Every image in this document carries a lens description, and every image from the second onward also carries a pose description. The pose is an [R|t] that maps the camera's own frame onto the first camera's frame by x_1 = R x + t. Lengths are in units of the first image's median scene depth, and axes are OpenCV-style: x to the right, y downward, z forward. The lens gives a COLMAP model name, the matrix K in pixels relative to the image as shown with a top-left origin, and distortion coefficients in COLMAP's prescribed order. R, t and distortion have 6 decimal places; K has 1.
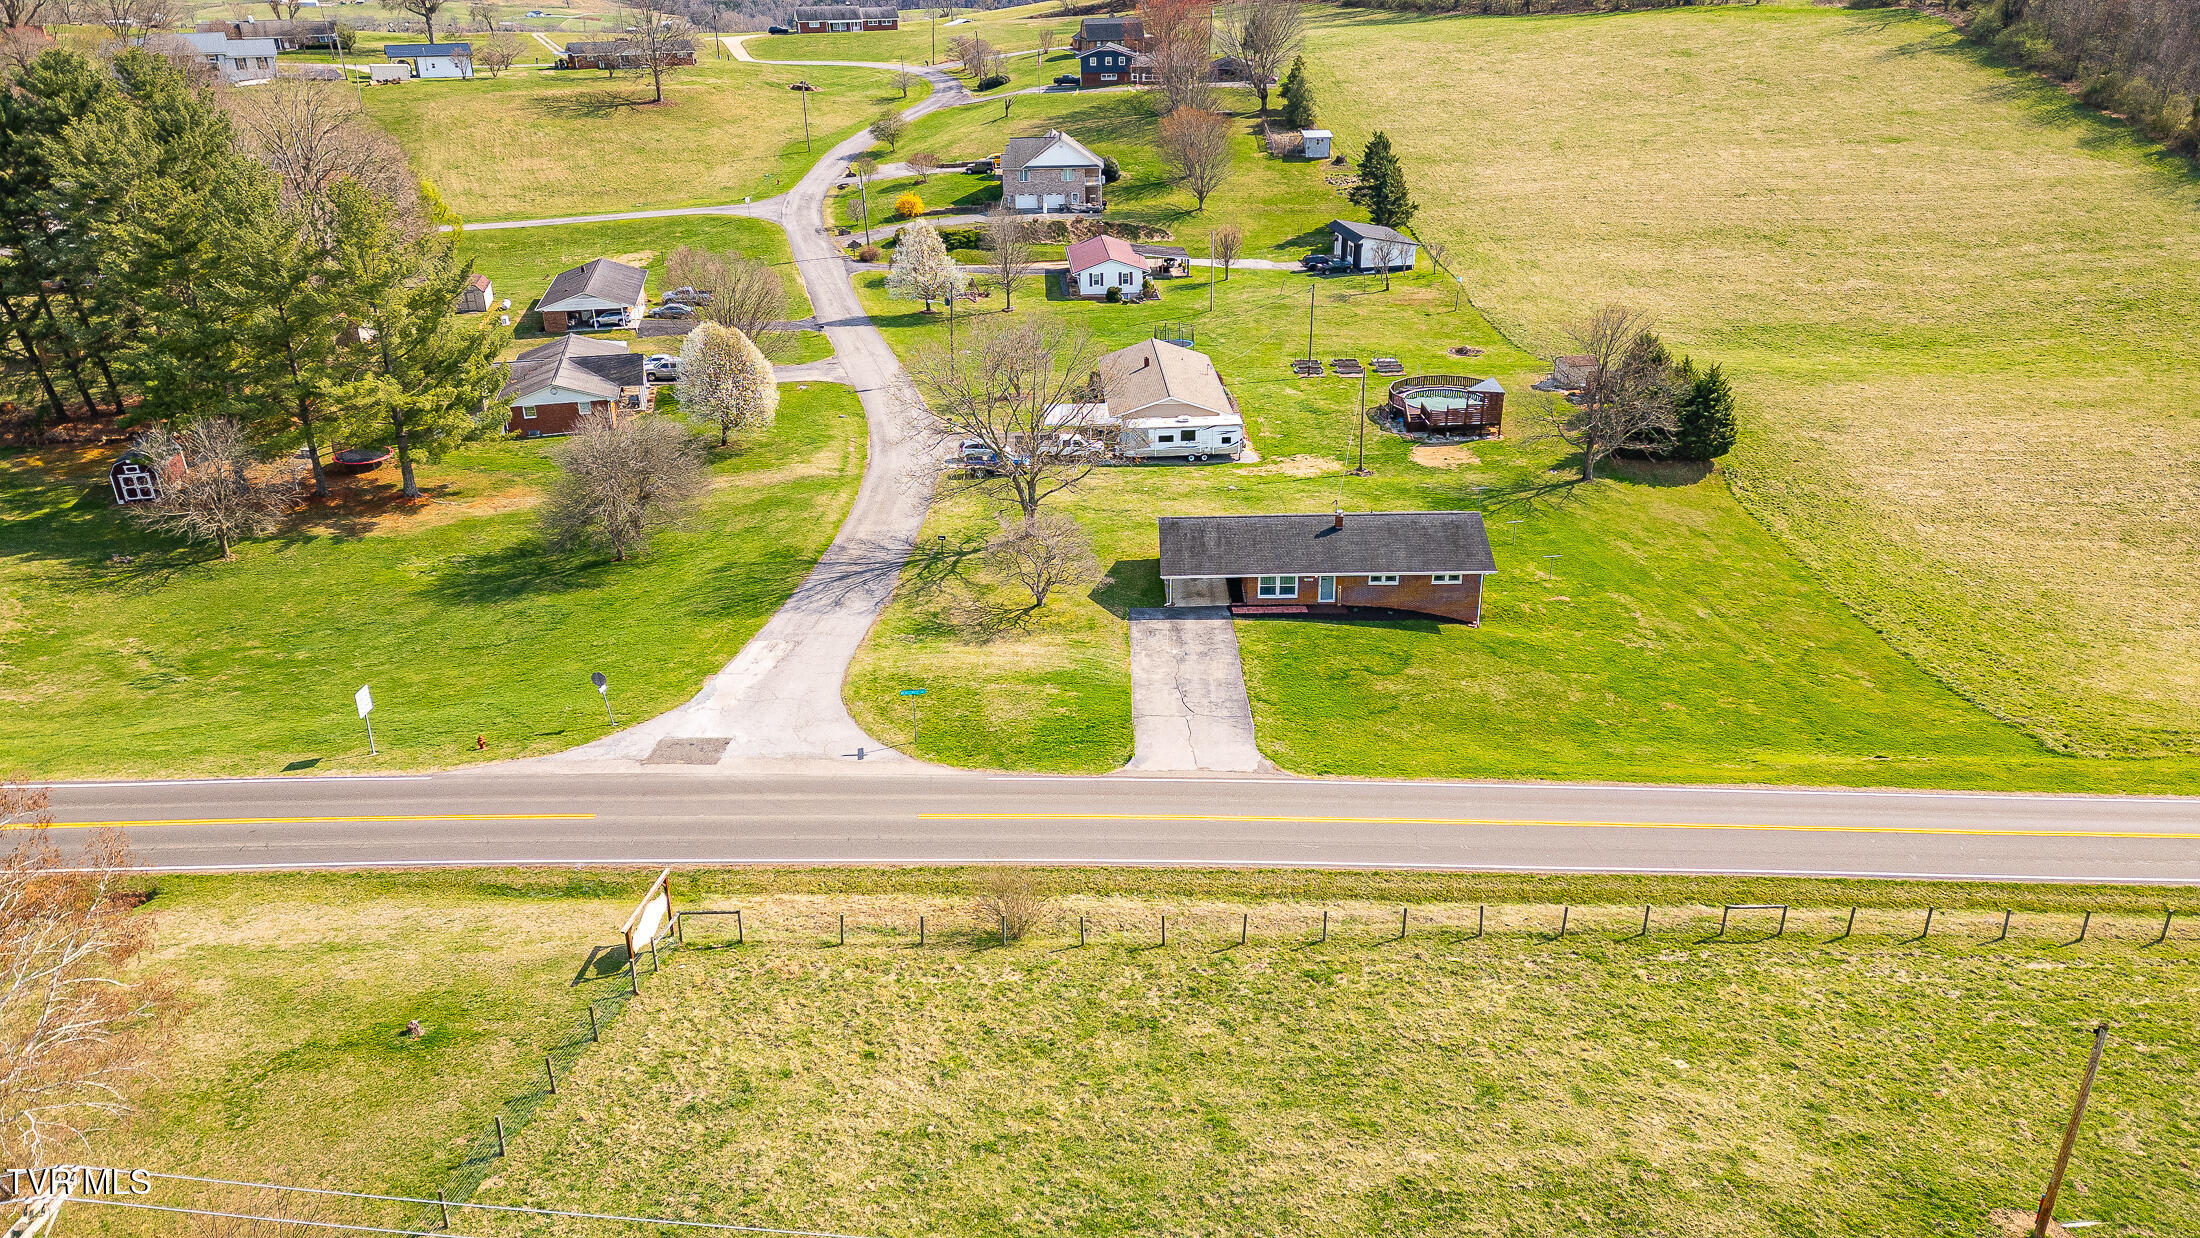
lens RADIAL K [[1461.3, 0, 1103.0], [0, 1461.3, 698.9], [0, 0, 1]] dist [0.067745, 0.000615]
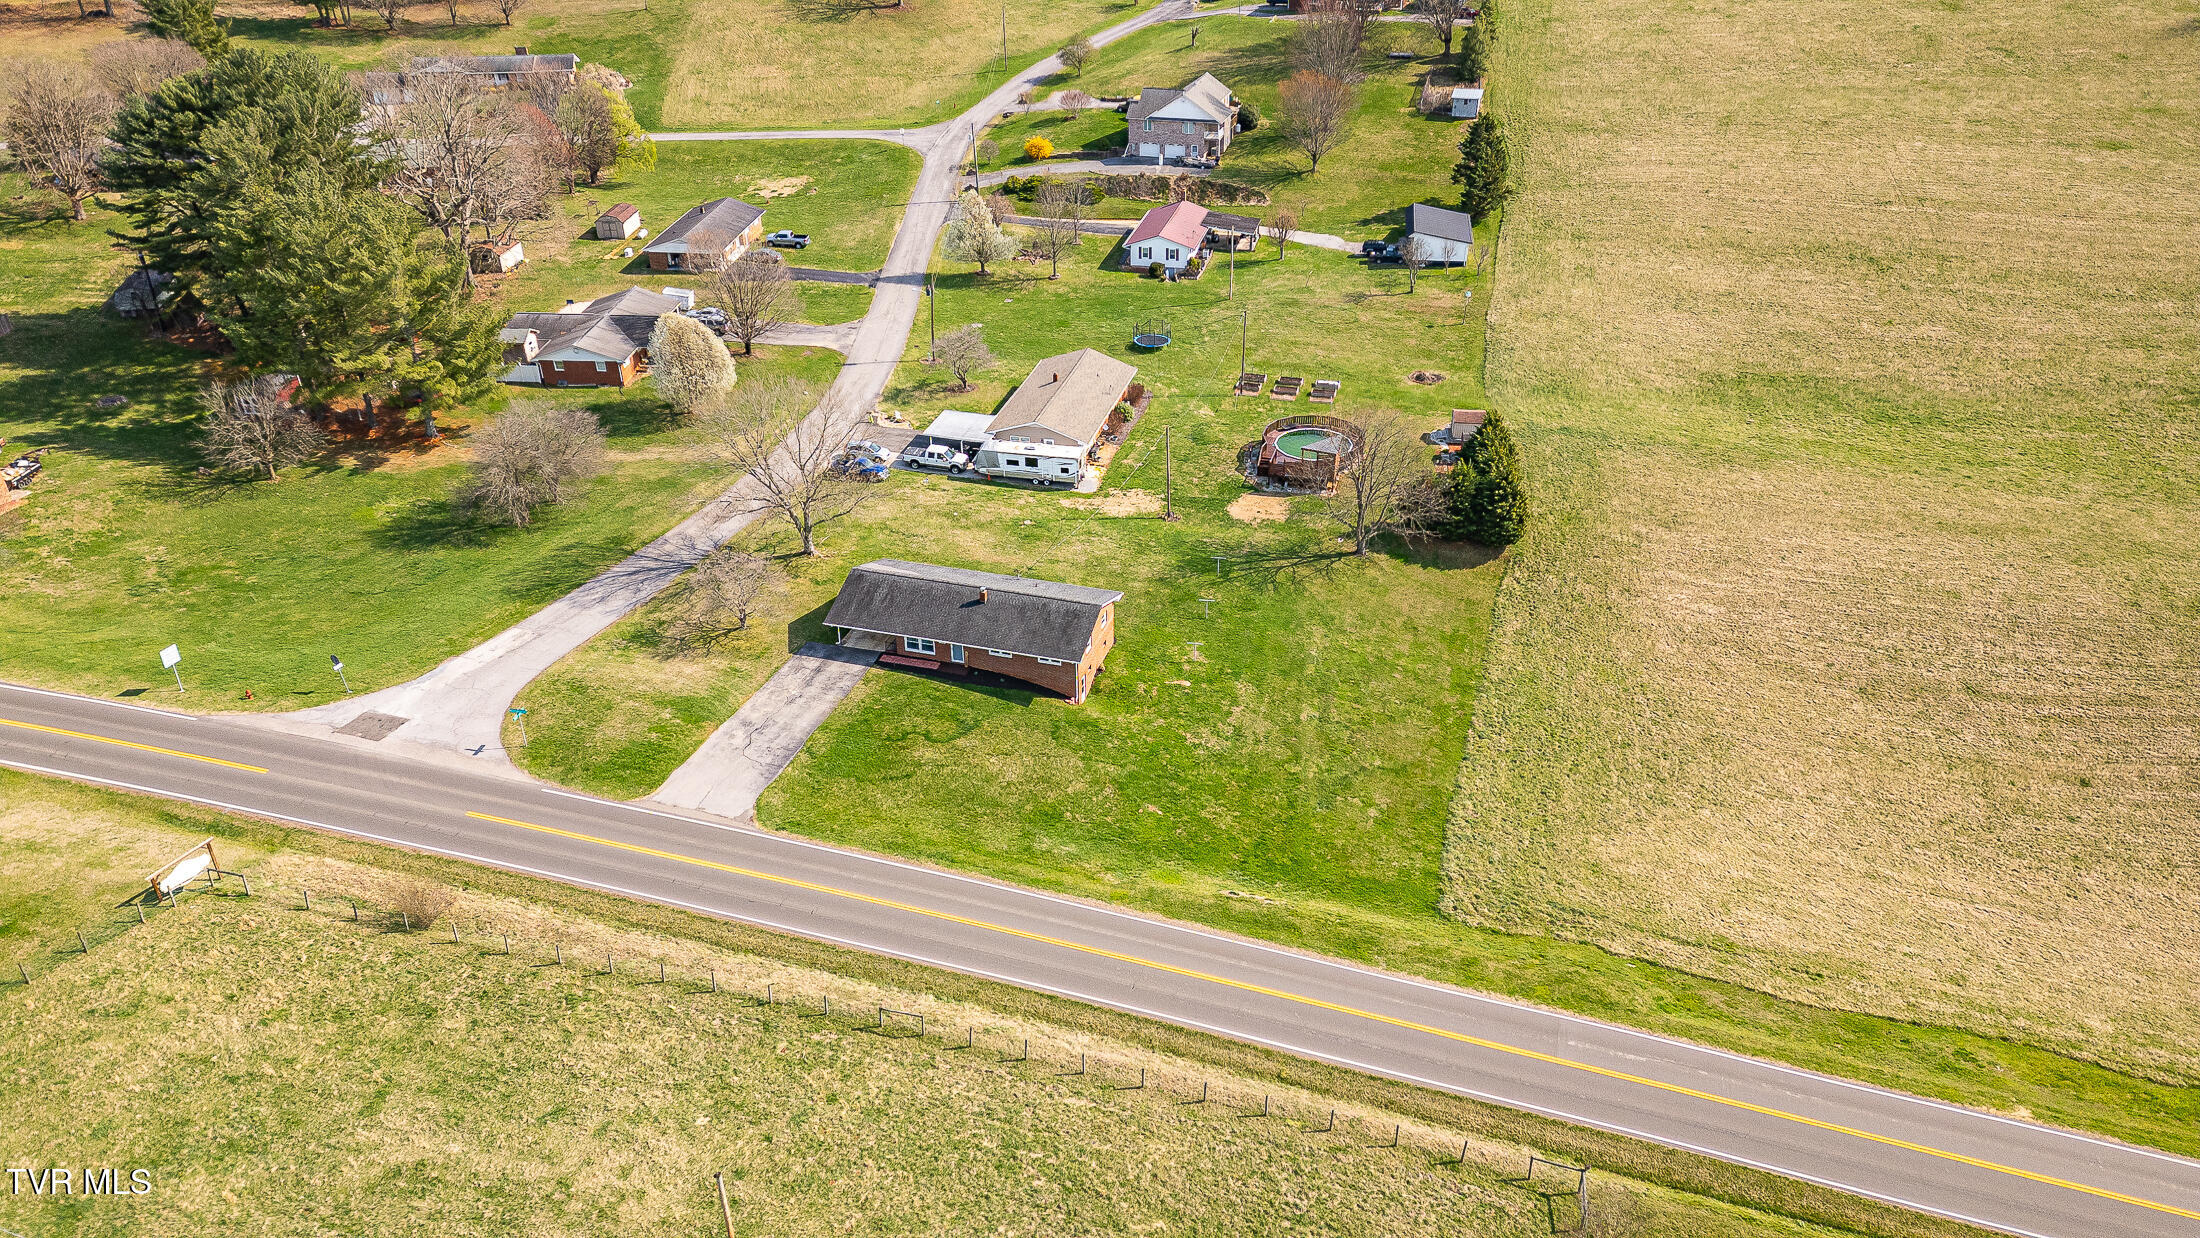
lens RADIAL K [[1444.3, 0, 1097.1], [0, 1444.3, 680.3], [0, 0, 1]] dist [0.094506, -0.070883]
pose [[0.957328, 0.164626, -0.237533, 0.399763], [-0.138801, 0.982809, 0.121740, -0.155405], [0.253491, -0.083575, 0.963721, -0.089644]]
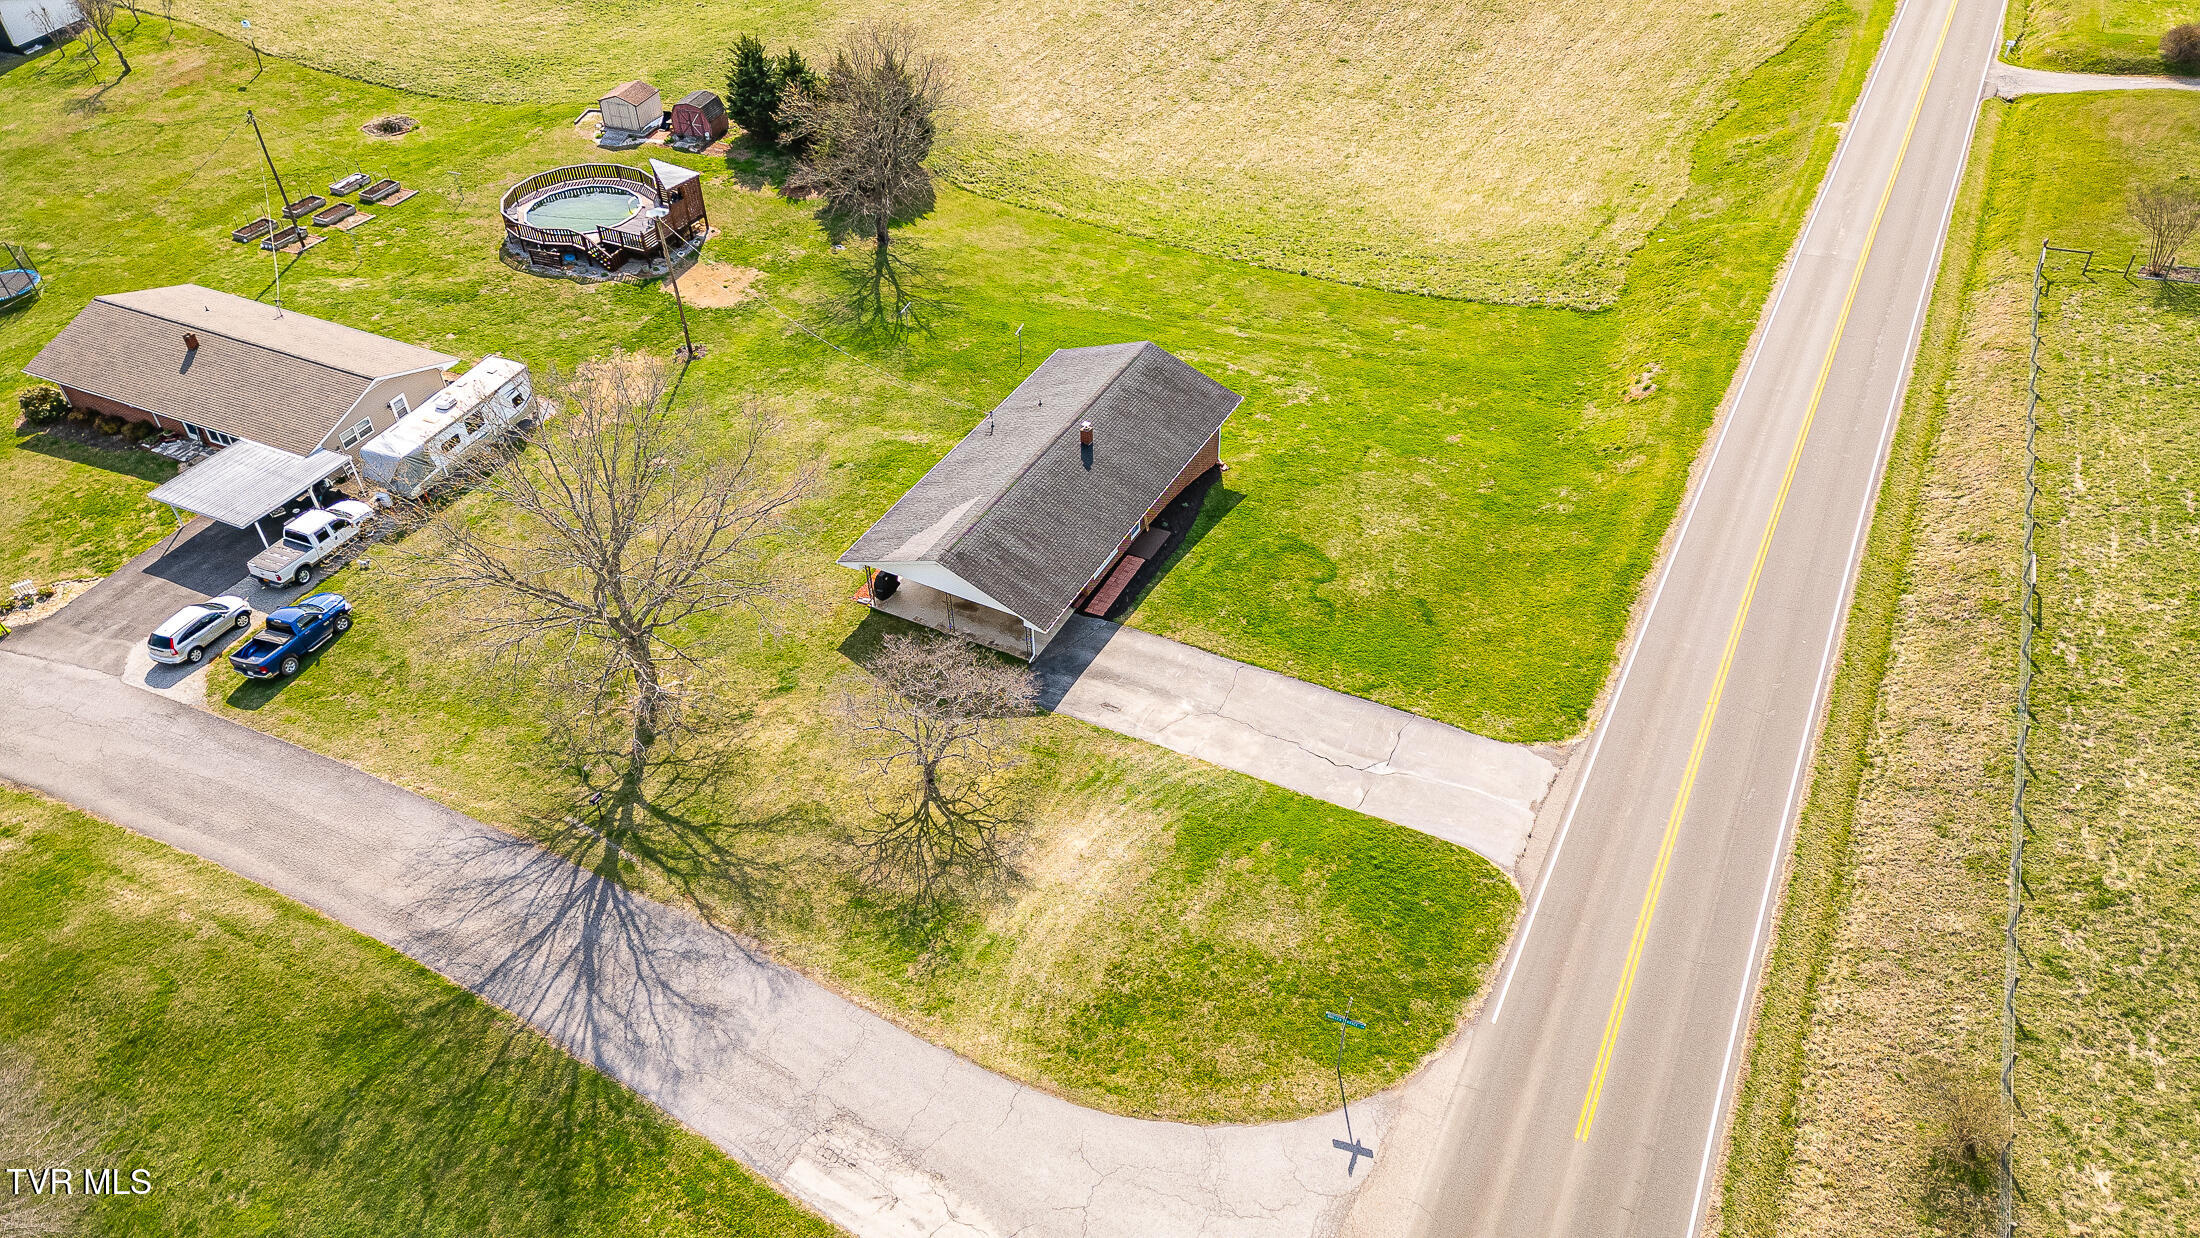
lens RADIAL K [[1502.4, 0, 1100.0], [0, 1502.4, 619.0], [0, 0, 1]] dist [0.072304, -0.044289]
pose [[0.472007, -0.572855, 0.670109, -0.300658], [0.417672, 0.814699, 0.402263, -0.259337], [-0.776376, 0.090014, 0.623809, 0.382912]]
